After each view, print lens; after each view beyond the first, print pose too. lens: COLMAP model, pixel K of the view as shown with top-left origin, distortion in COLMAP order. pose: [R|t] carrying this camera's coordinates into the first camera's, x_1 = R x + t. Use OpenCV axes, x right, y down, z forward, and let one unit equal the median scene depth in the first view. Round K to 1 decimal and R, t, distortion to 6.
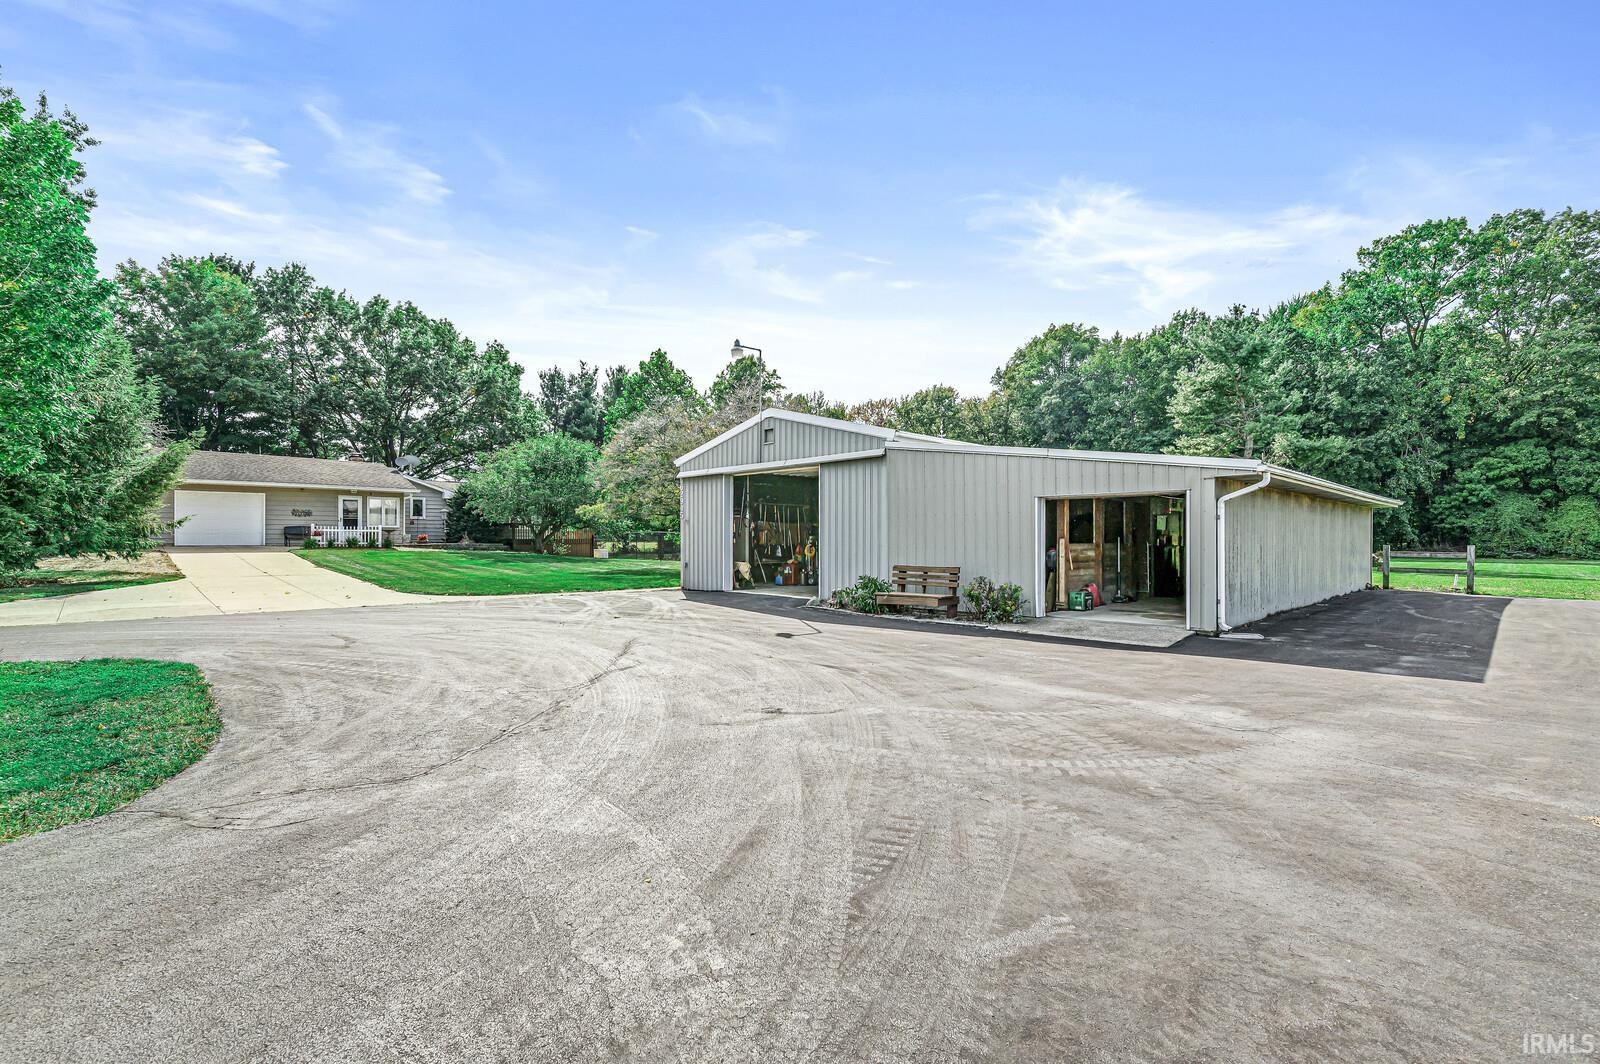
lens RADIAL K [[708.0, 0, 798.9], [0, 708.0, 537.9], [0, 0, 1]] dist [0.004291, -0.000016]
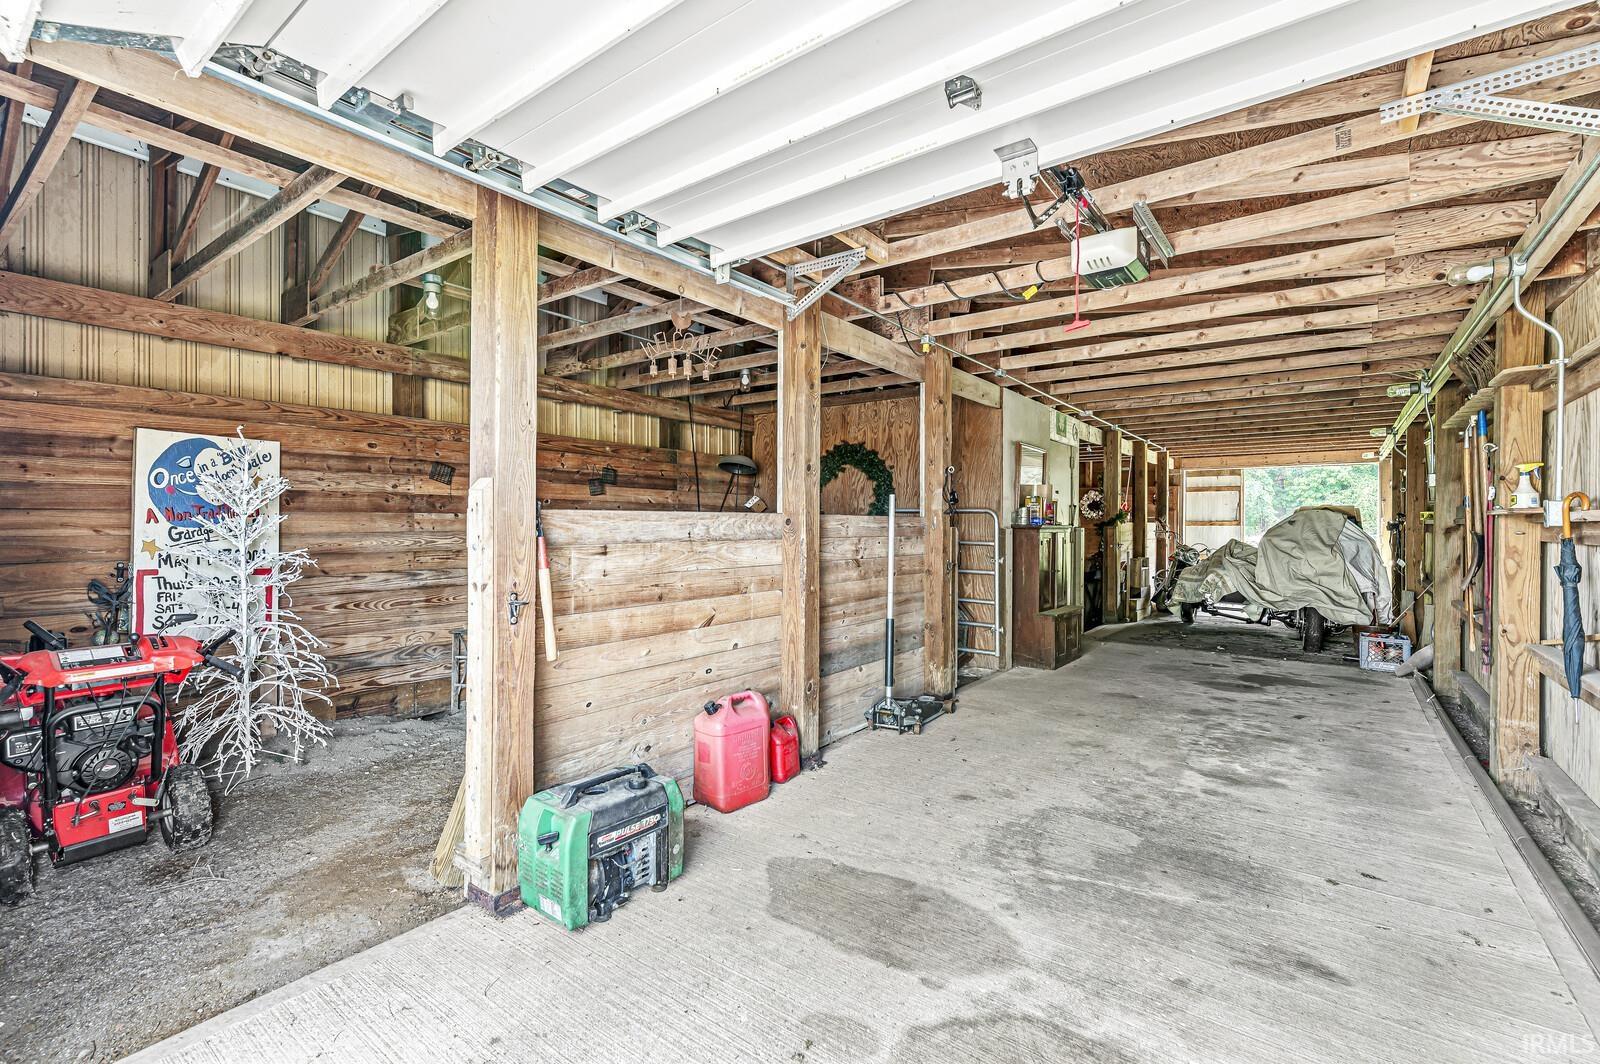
lens RADIAL K [[708.0, 0, 799.3], [0, 708.0, 526.2], [0, 0, 1]] dist [0.004291, -0.000016]
pose [[0.987520, 0.002518, 0.157475, 0.334036], [-0.003875, 0.999958, 0.008315, 0.008404], [-0.157448, -0.008822, 0.987488, 0.655451]]
